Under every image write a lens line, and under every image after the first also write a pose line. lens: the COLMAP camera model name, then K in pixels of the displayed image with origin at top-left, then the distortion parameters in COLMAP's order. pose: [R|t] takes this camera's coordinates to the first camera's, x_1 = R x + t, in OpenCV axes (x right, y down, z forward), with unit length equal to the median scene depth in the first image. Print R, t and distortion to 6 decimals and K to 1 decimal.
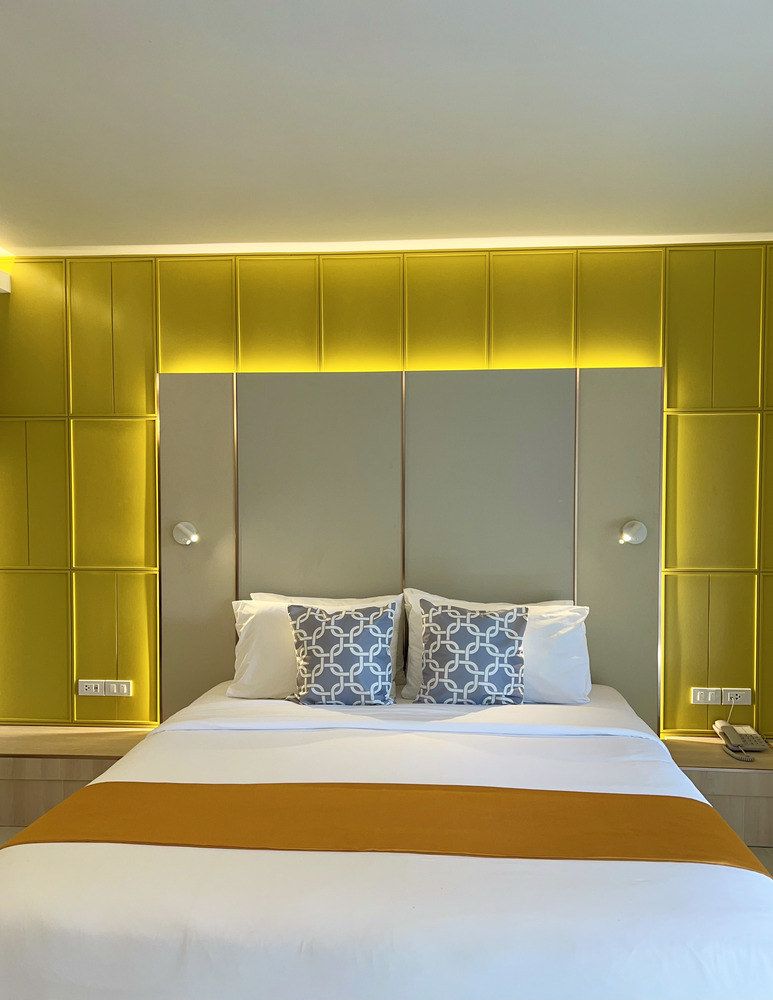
lens RADIAL K [[811.7, 0, 387.0], [0, 811.7, 507.1], [0, 0, 1]] dist [0.063660, -0.003615]
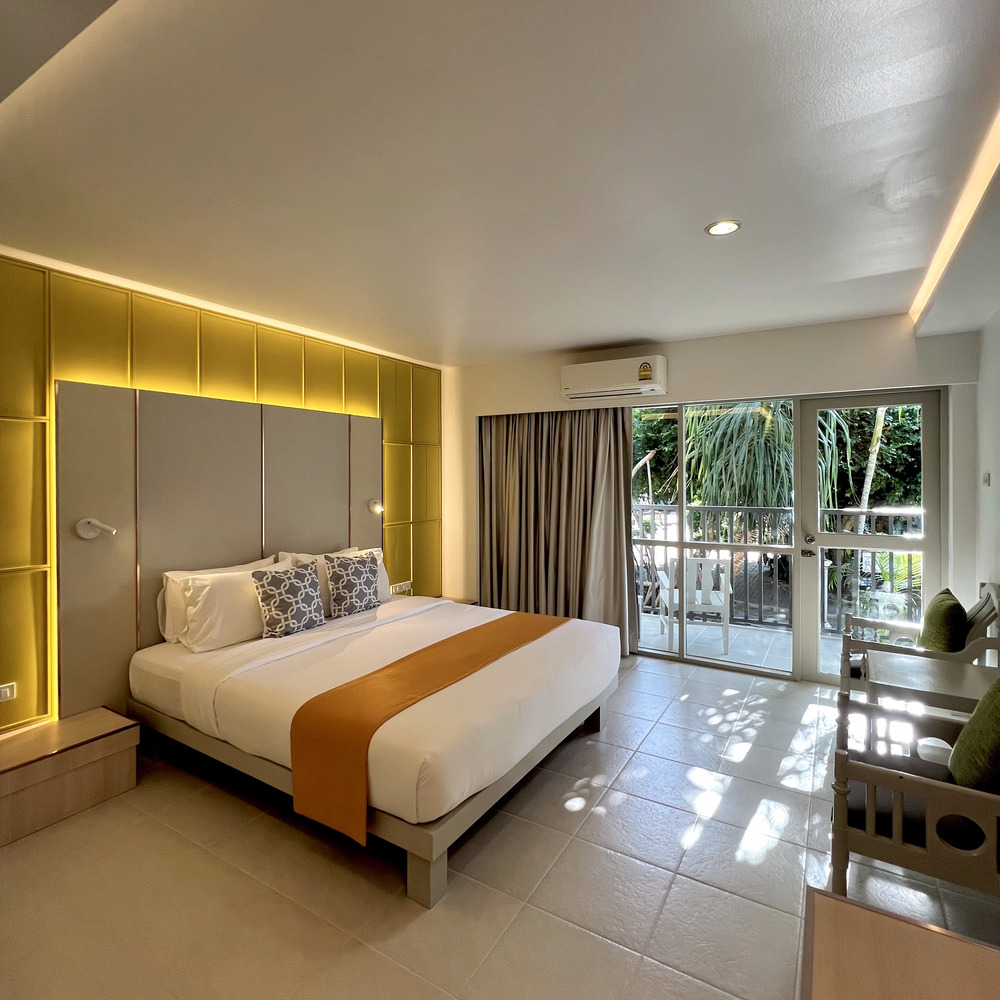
lens RADIAL K [[563.2, 0, 491.9], [0, 563.2, 475.4], [0, 0, 1]] dist [-0.000050, 0.000666]
pose [[0.462728, -0.003546, 0.886493, -0.807038], [0.021624, 0.999740, -0.007289, -0.027934], [-0.886236, 0.022542, 0.462684, 0.202453]]
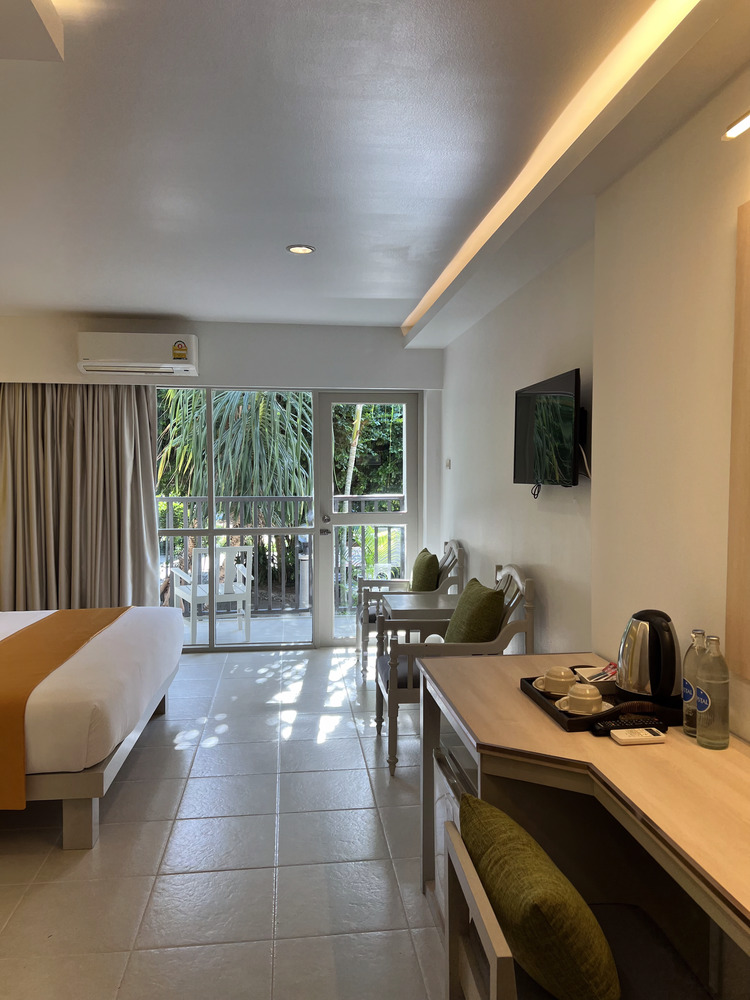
lens RADIAL K [[746.1, 0, 375.0], [0, 746.1, 500.0], [0, 0, 1]] dist [0.109190, -0.177852]
pose [[-0.182950, -0.037521, 0.982406, -1.209832], [0.020676, 0.998904, 0.042002, -0.002659], [-0.982905, 0.027996, -0.181974, 0.376496]]
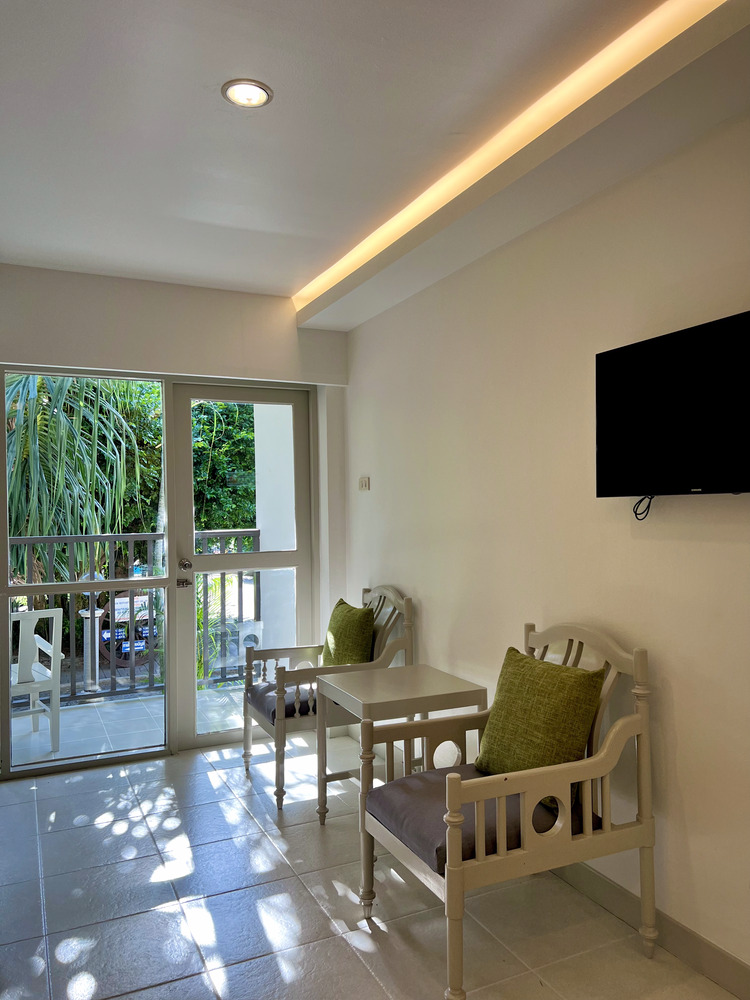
lens RADIAL K [[746.1, 0, 375.0], [0, 746.1, 500.0], [0, 0, 1]] dist [0.109190, -0.177852]
pose [[-0.487194, 0.016213, 0.873143, -0.668436], [0.035337, 0.999375, 0.001161, 0.018364], [-0.872579, 0.031420, -0.487462, 0.504301]]
